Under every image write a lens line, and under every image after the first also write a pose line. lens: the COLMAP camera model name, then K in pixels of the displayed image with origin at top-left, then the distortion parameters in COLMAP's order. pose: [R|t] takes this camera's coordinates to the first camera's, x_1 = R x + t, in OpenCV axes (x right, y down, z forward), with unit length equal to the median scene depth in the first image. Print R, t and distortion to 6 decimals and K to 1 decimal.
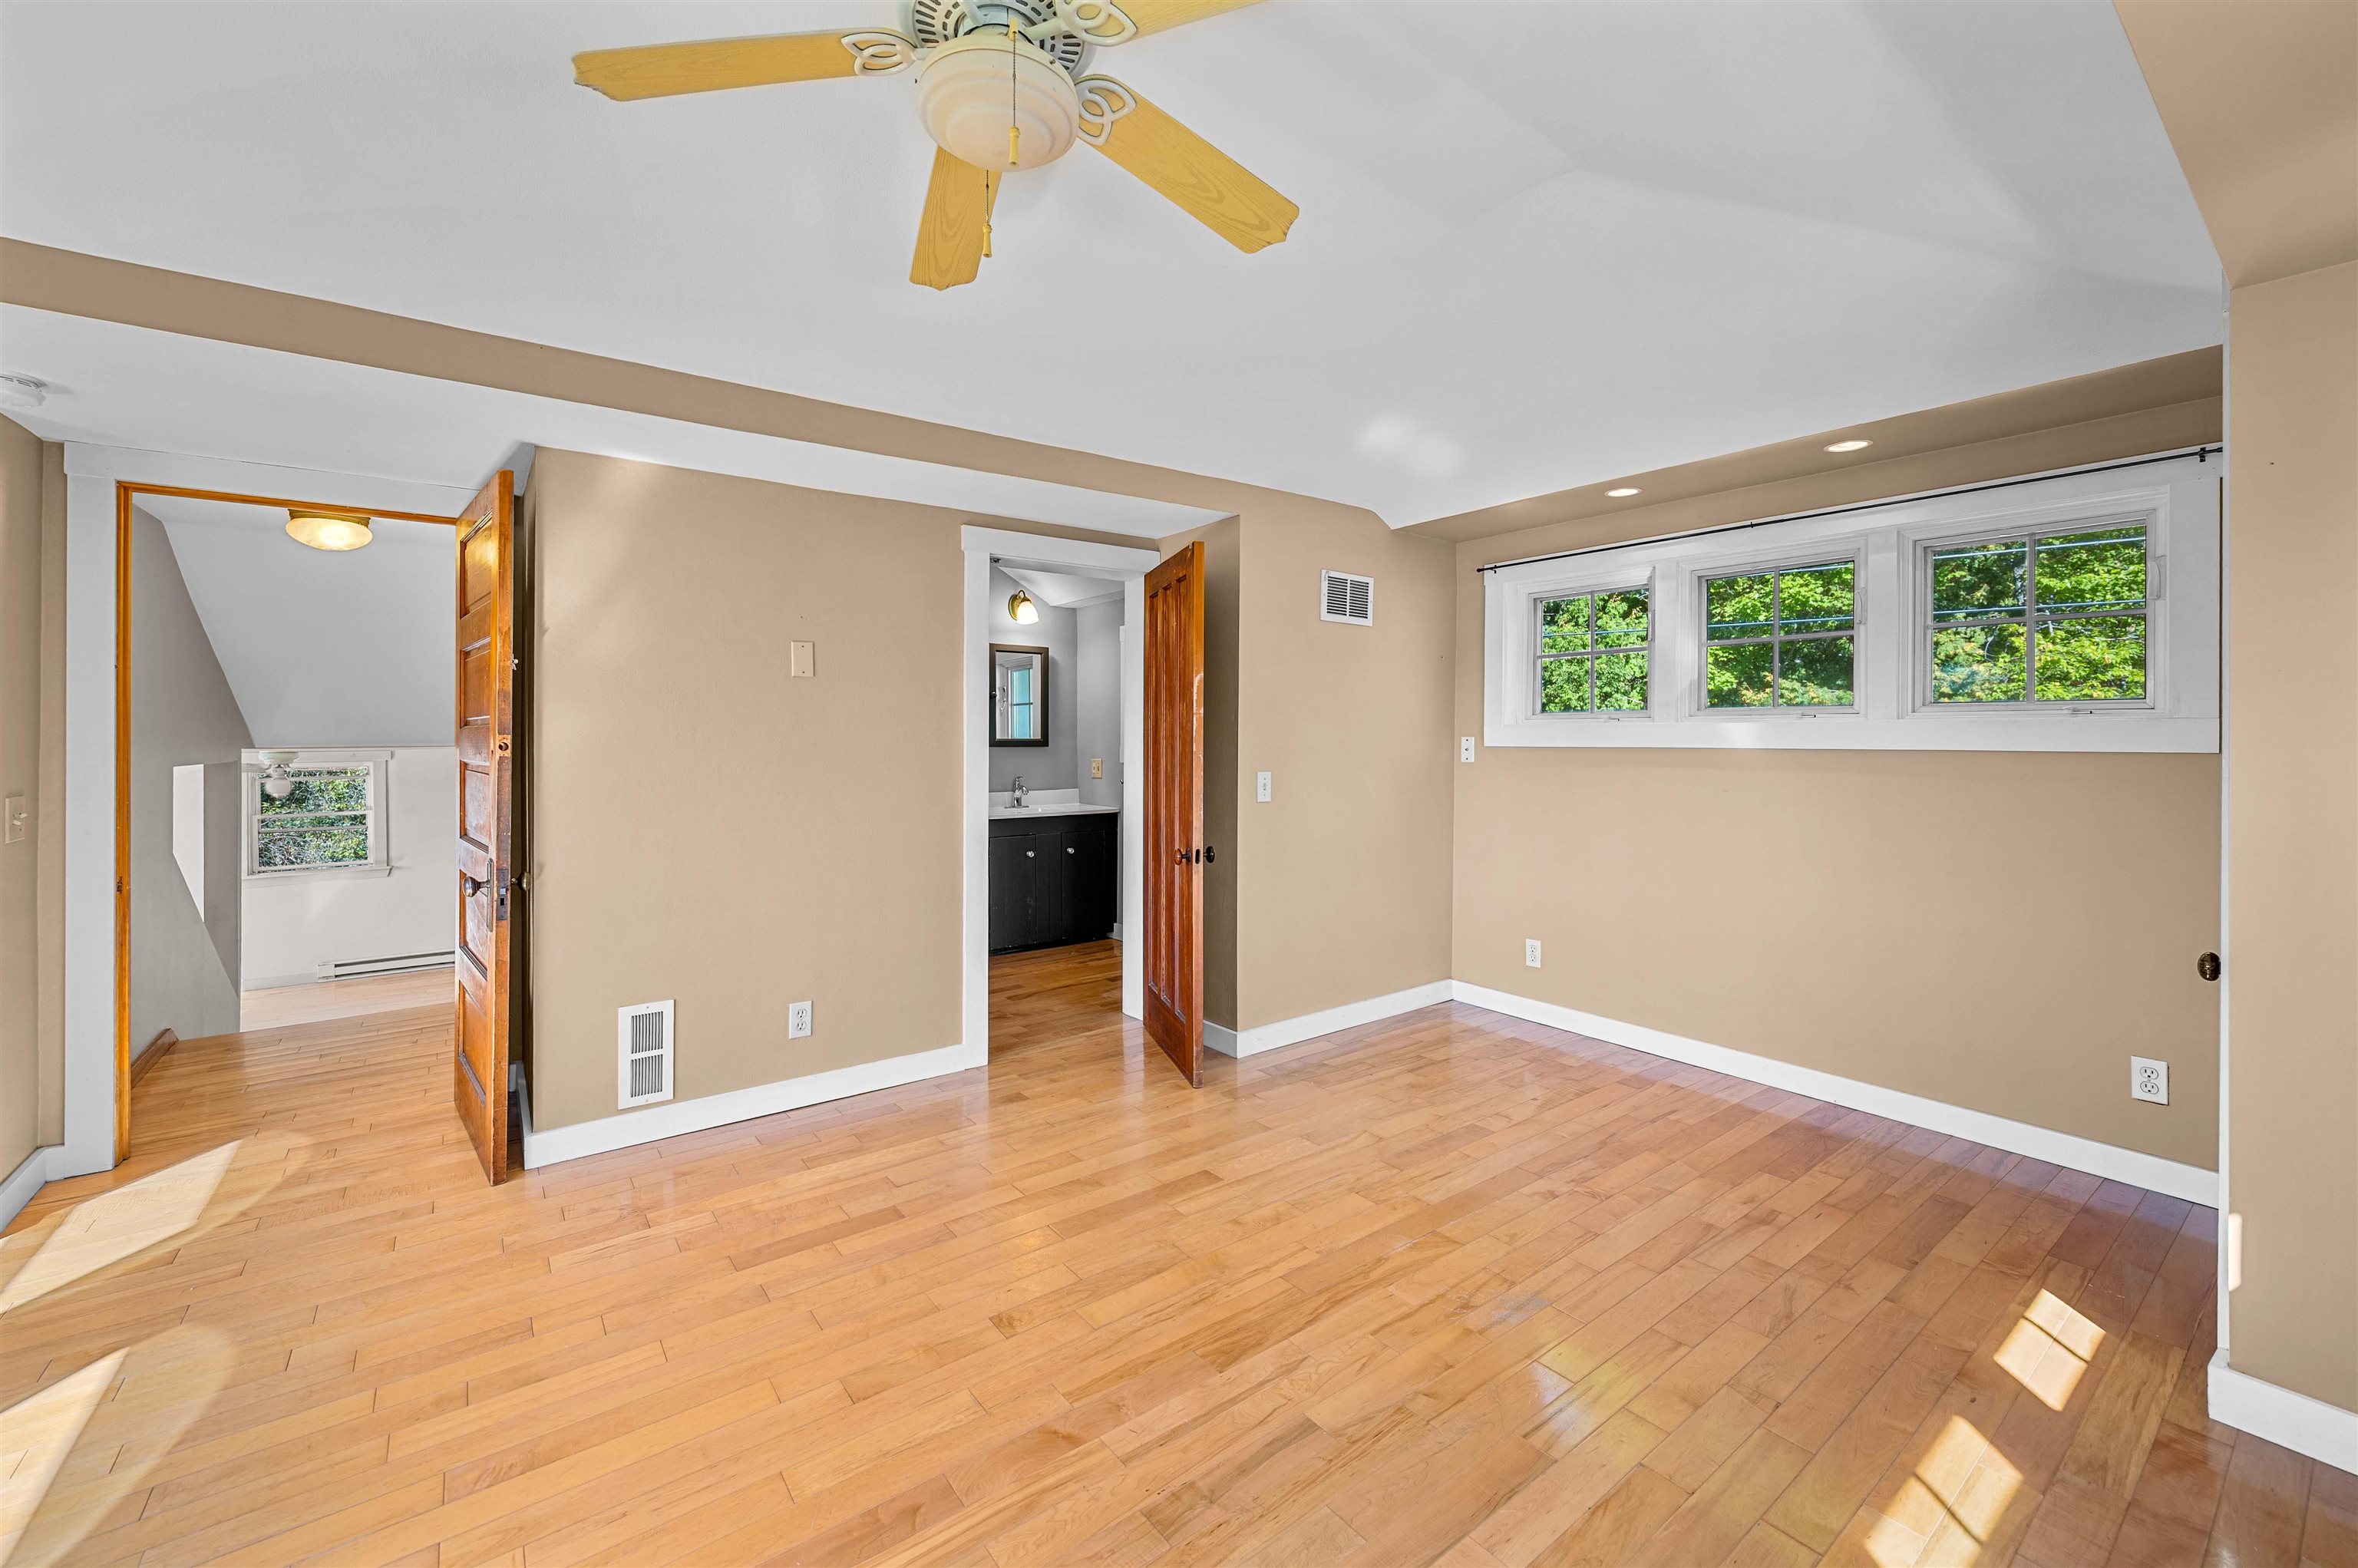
lens RADIAL K [[949.4, 0, 1203.6], [0, 949.4, 739.8], [0, 0, 1]] dist [0.001020, -0.000673]
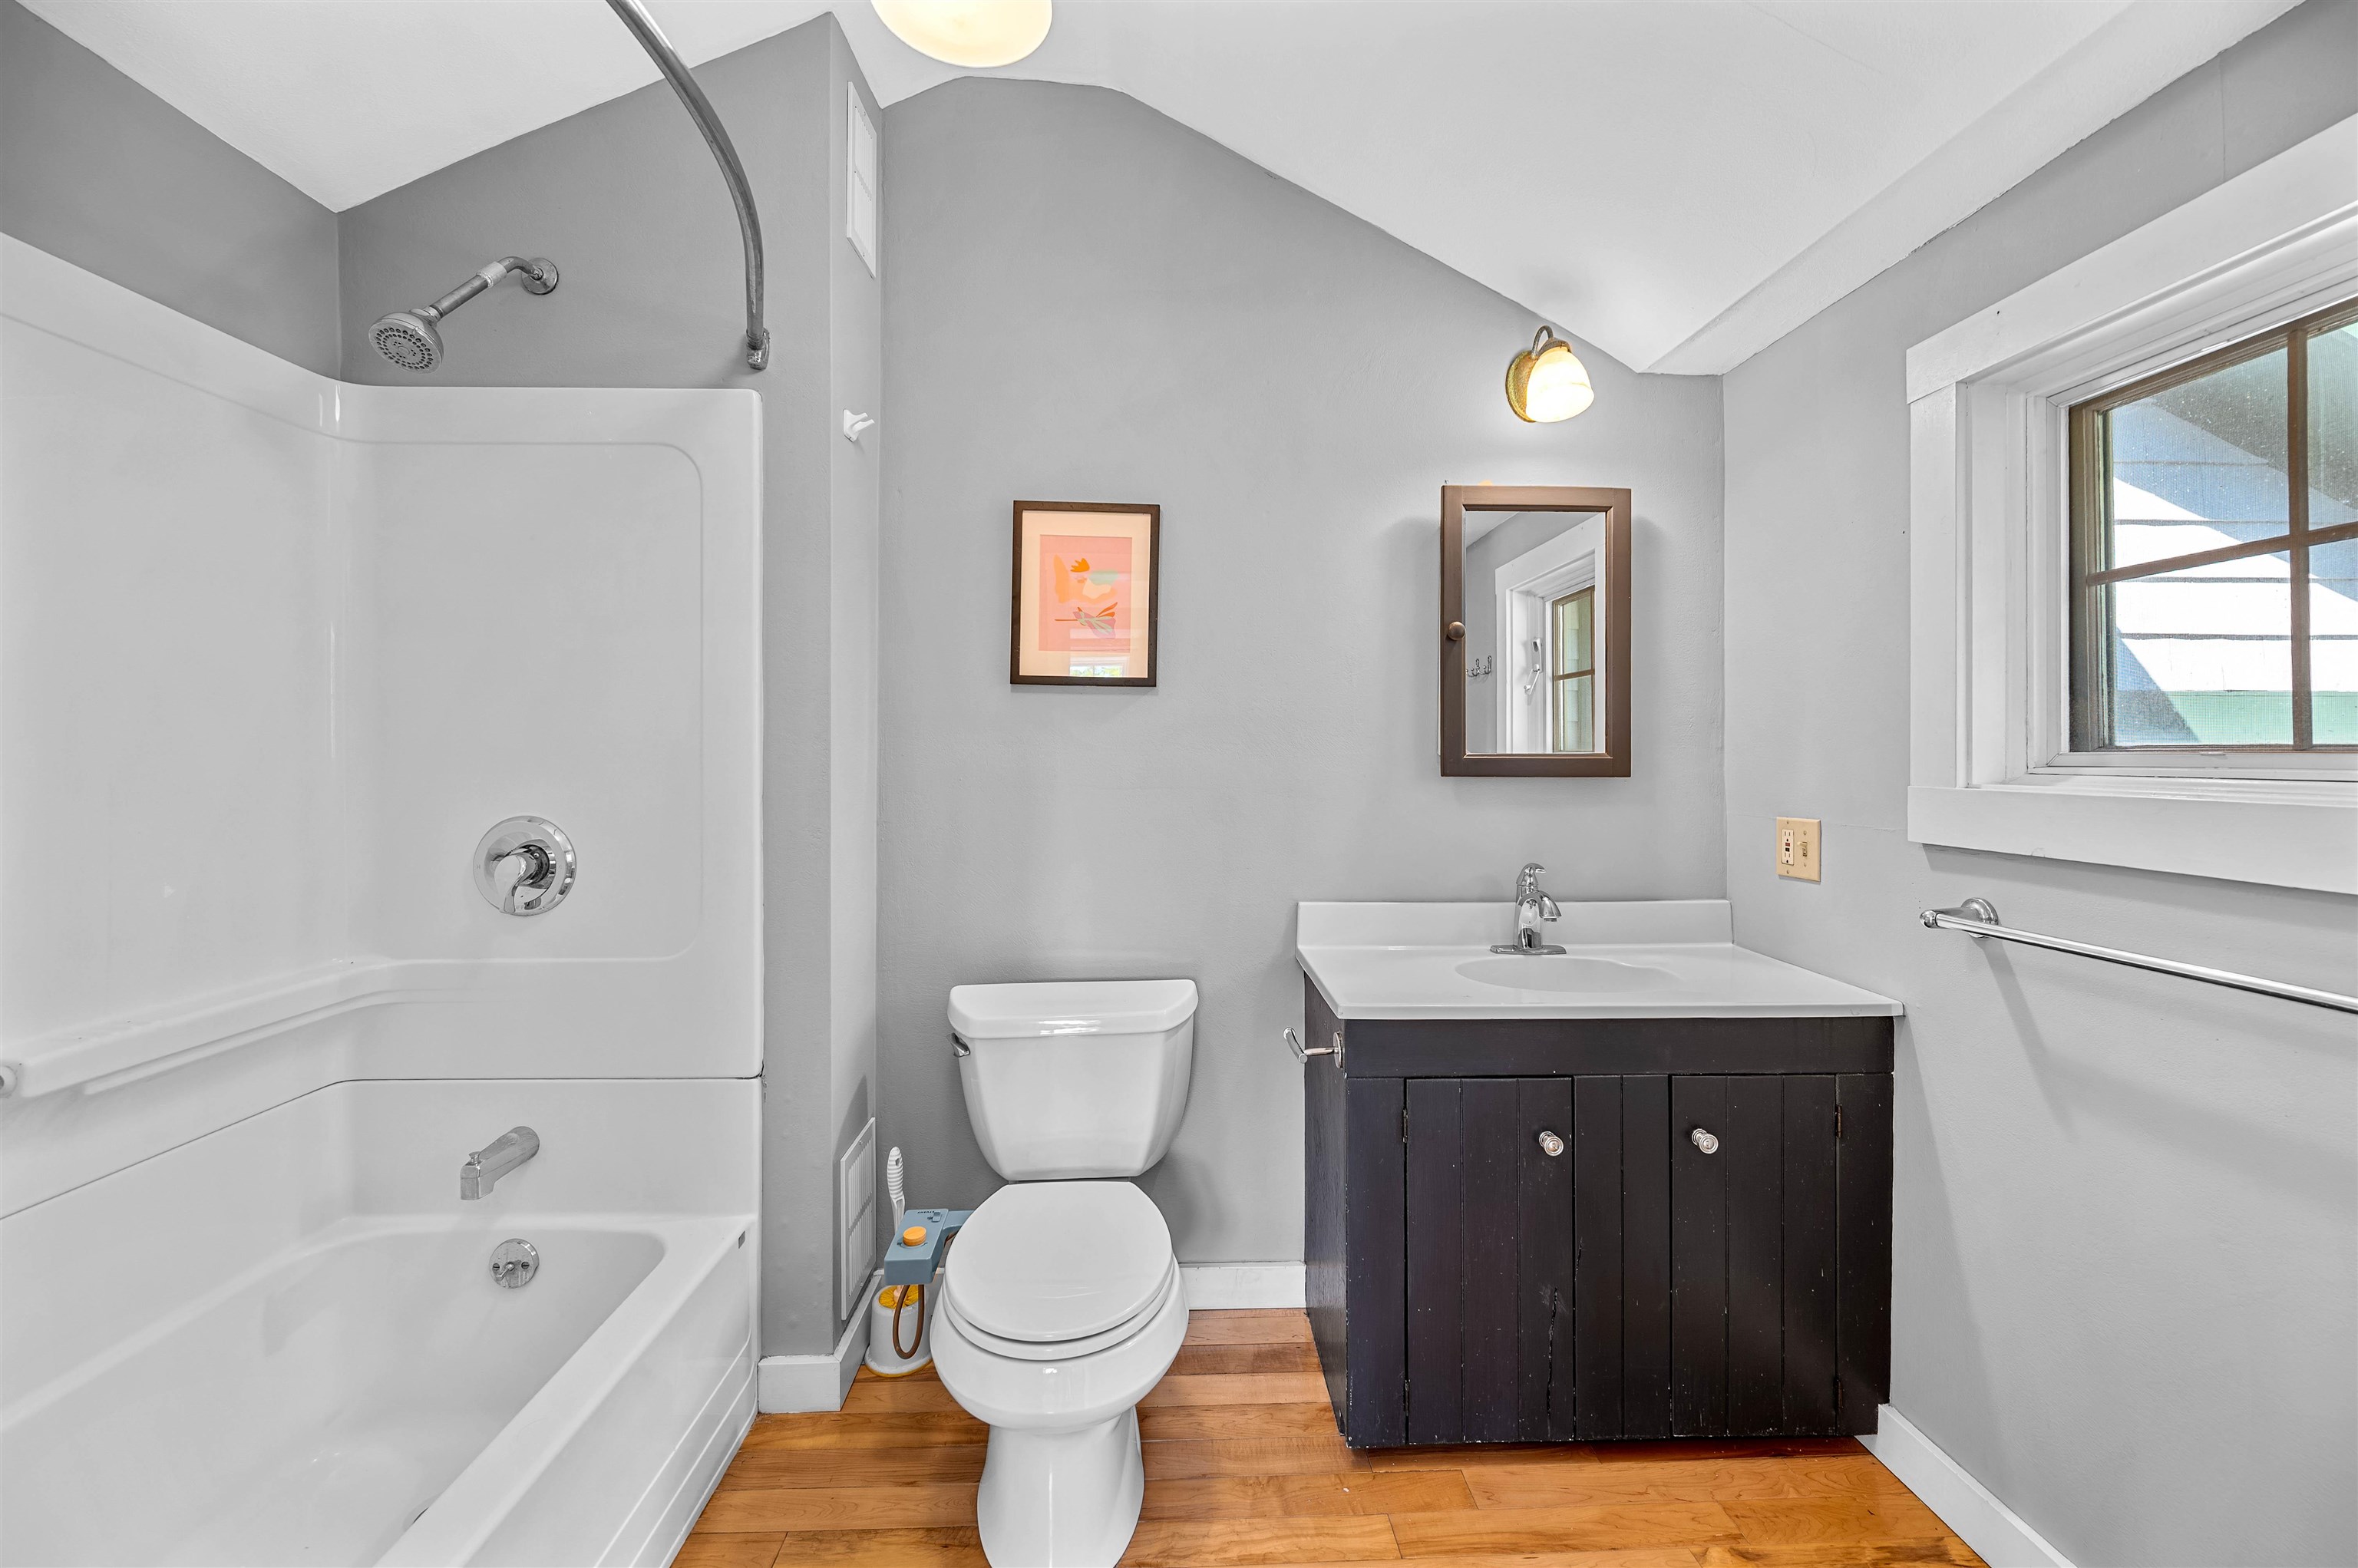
lens RADIAL K [[949.4, 0, 1179.9], [0, 949.4, 776.4], [0, 0, 1]] dist [0.001020, -0.000673]
pose [[0.803458, -0.003839, -0.595349, -0.091182], [0.002902, 0.999993, -0.002531, 0.006927], [0.595355, 0.000306, 0.803463, 0.637413]]
